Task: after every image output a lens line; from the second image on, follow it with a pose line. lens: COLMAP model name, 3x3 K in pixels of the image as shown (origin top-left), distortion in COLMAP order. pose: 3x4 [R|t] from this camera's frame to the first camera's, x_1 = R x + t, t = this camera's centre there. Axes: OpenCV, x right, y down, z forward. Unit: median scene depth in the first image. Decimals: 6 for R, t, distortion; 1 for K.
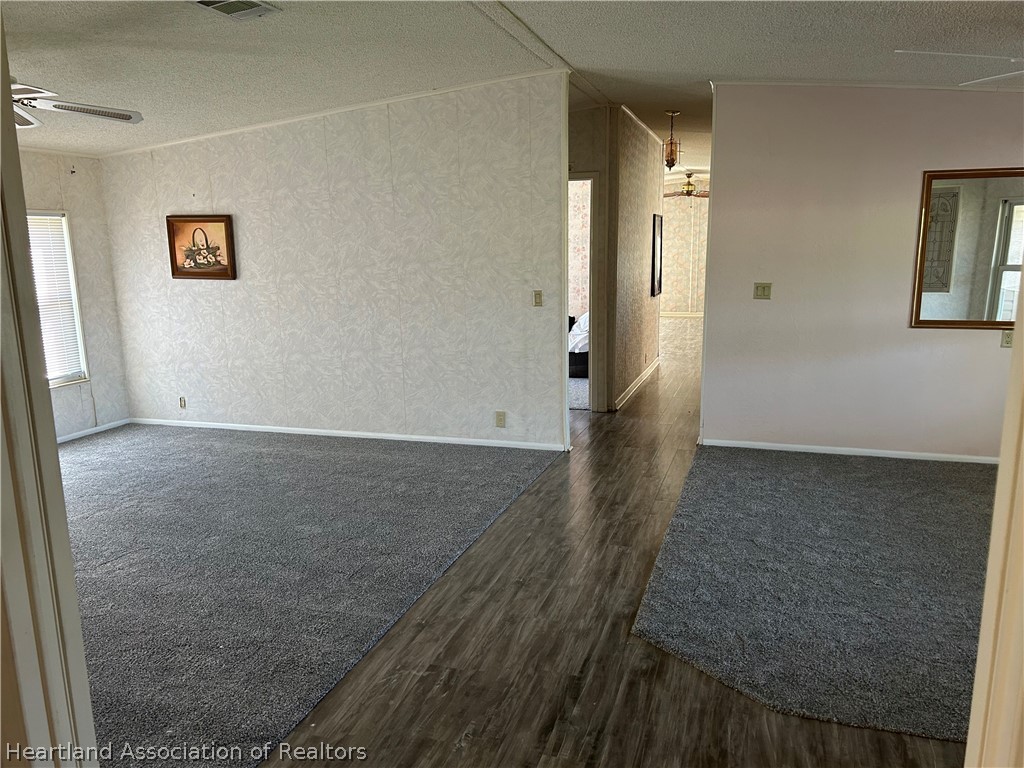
lens RADIAL K [[769.1, 0, 509.7], [0, 769.1, 393.6], [0, 0, 1]] dist [0.074027, -0.077743]
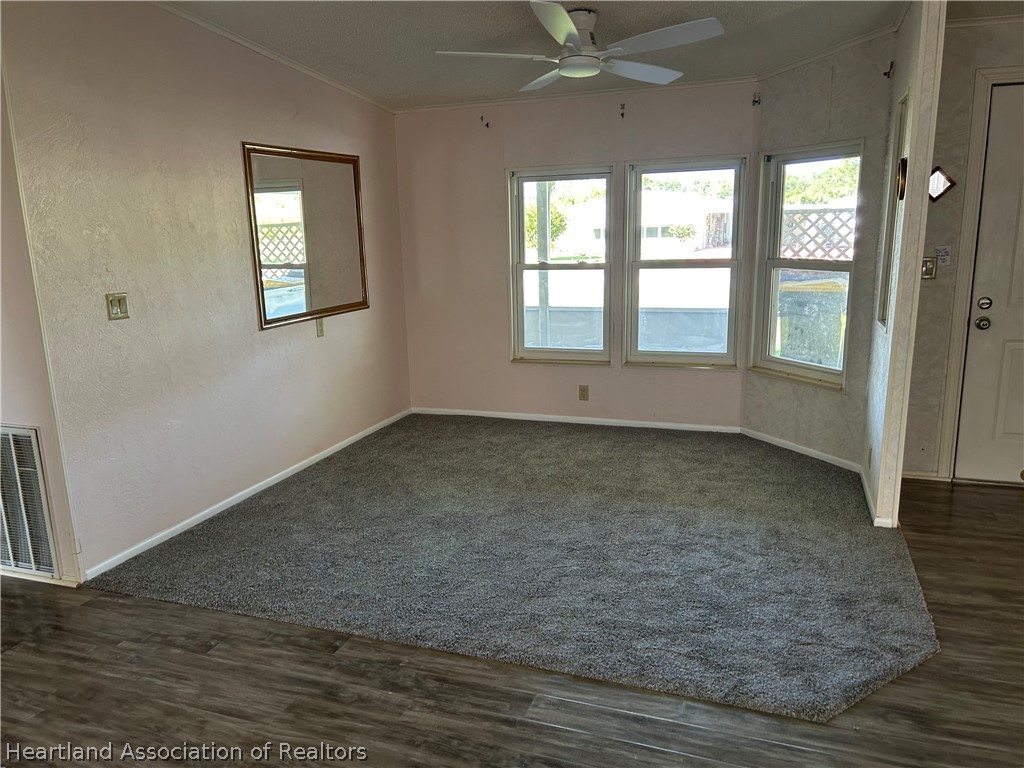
lens RADIAL K [[769.1, 0, 510.1], [0, 769.1, 390.3], [0, 0, 1]] dist [0.074027, -0.077743]
pose [[0.029875, -0.203430, 0.978634, -0.285216], [0.217682, 0.956895, 0.192266, -0.114664], [-0.975562, 0.207287, 0.072870, 0.633362]]
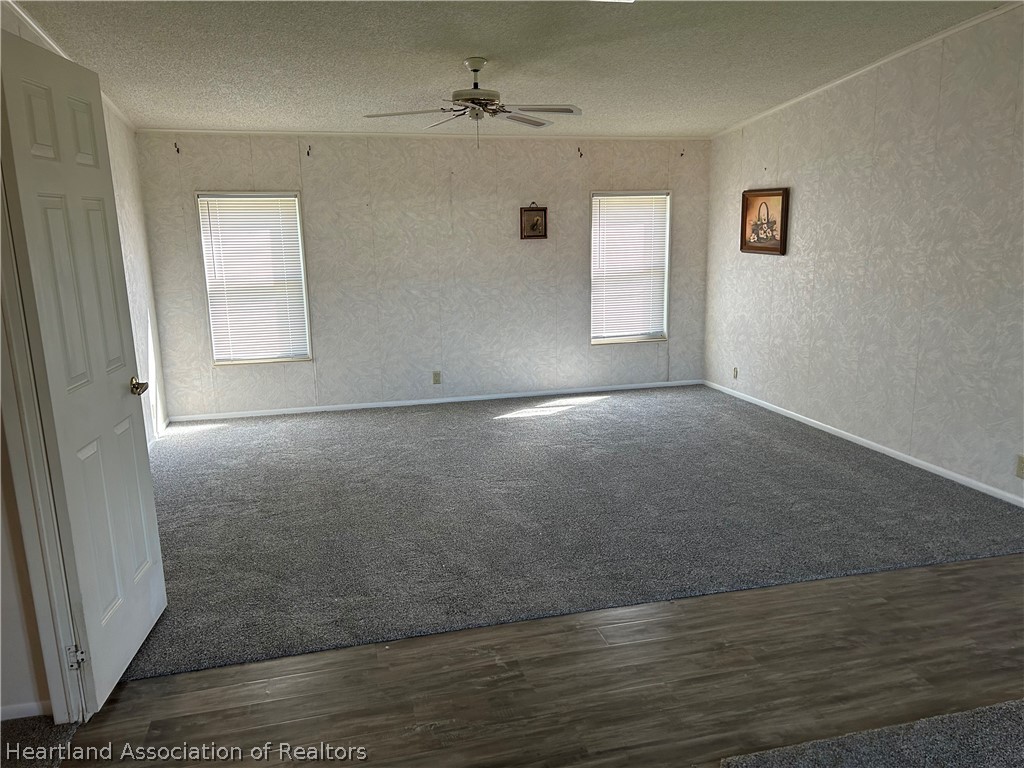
lens RADIAL K [[769.1, 0, 513.1], [0, 769.1, 387.6], [0, 0, 1]] dist [0.074027, -0.077743]
pose [[0.539059, 0.180754, -0.822644, 0.319543], [-0.154606, 0.981341, 0.114313, -0.048692], [0.827957, 0.065564, 0.556946, 0.218081]]
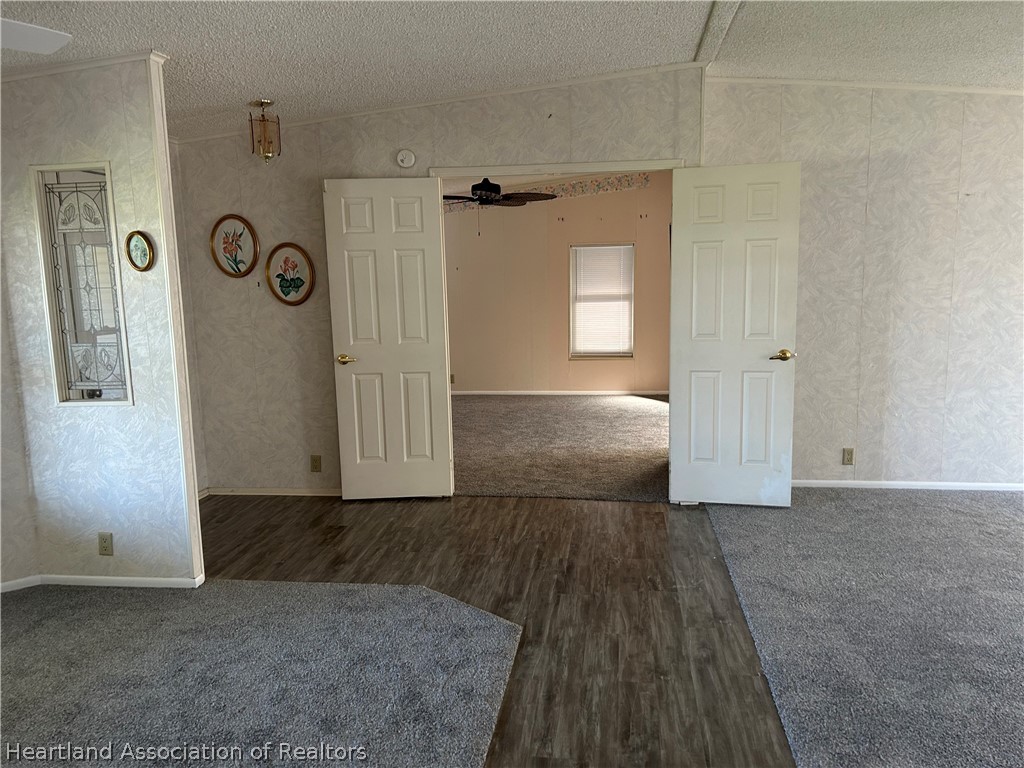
lens RADIAL K [[769.1, 0, 519.6], [0, 769.1, 385.8], [0, 0, 1]] dist [0.074027, -0.077743]
pose [[-0.981822, 0.064267, -0.178594, 0.177846], [0.000420, 0.941666, 0.336549, -0.196118], [0.189805, 0.330356, -0.924575, 1.010430]]
